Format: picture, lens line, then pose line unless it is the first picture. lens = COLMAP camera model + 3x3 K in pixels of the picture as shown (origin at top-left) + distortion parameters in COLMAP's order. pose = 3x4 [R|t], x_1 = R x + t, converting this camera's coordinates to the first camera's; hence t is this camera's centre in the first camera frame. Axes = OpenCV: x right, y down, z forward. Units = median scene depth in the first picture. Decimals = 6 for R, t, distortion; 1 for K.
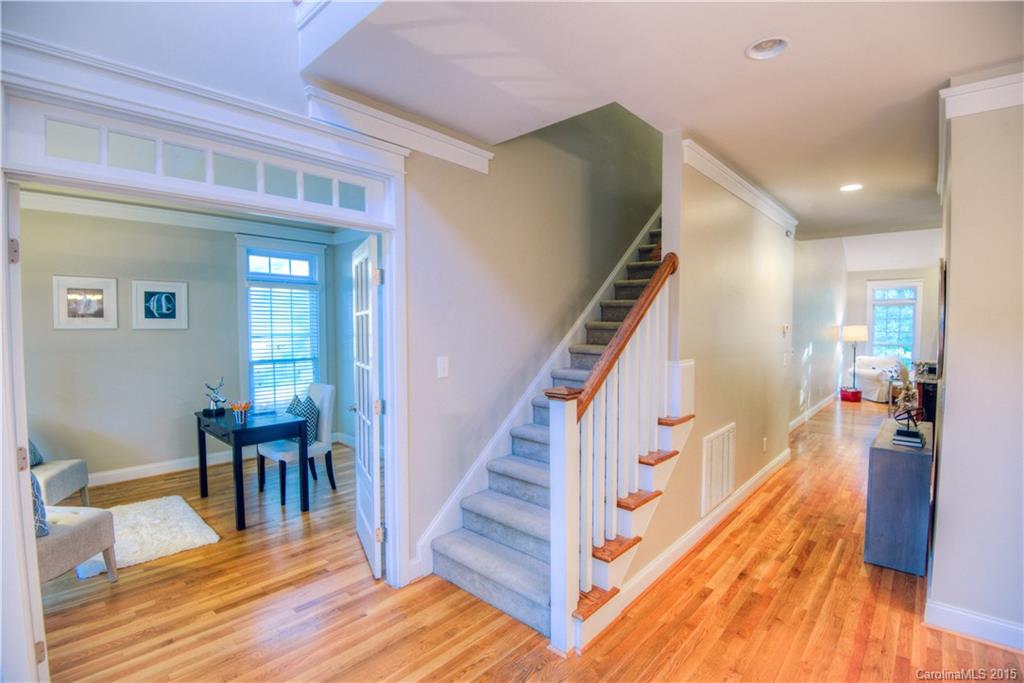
lens RADIAL K [[472.9, 0, 509.7], [0, 472.9, 344.9], [0, 0, 1]] dist [-0.014778, -0.018922]
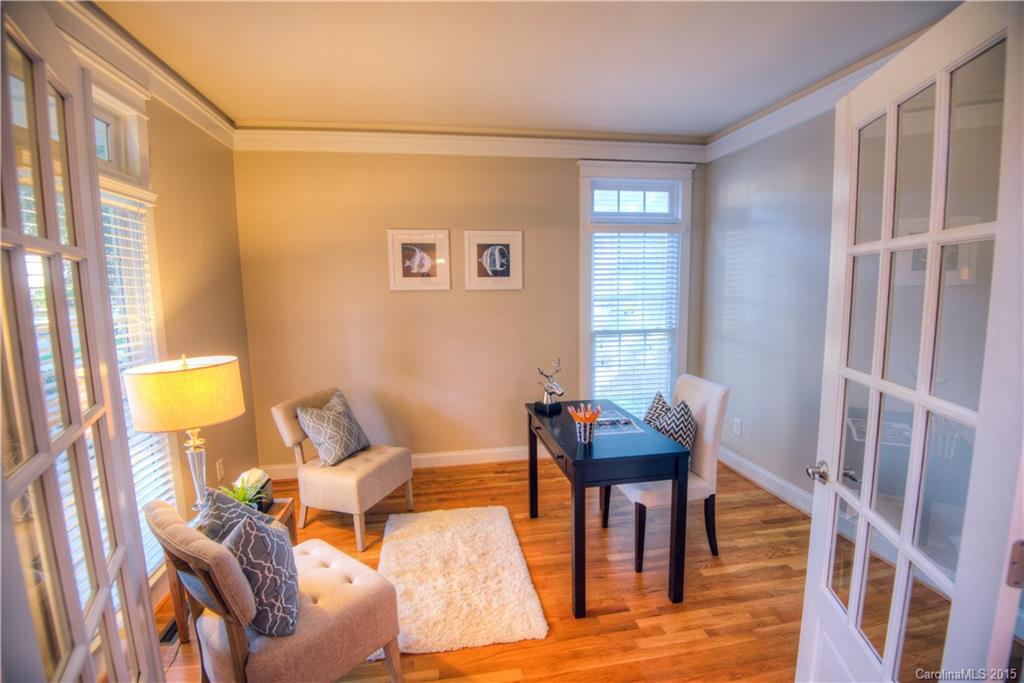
lens RADIAL K [[472.9, 0, 509.7], [0, 472.9, 344.9], [0, 0, 1]] dist [-0.014778, -0.018922]
pose [[0.793809, 0.062377, -0.604960, -0.238336], [-0.010250, 0.995957, 0.089242, -0.013614], [0.608081, -0.064640, 0.791239, 0.385750]]
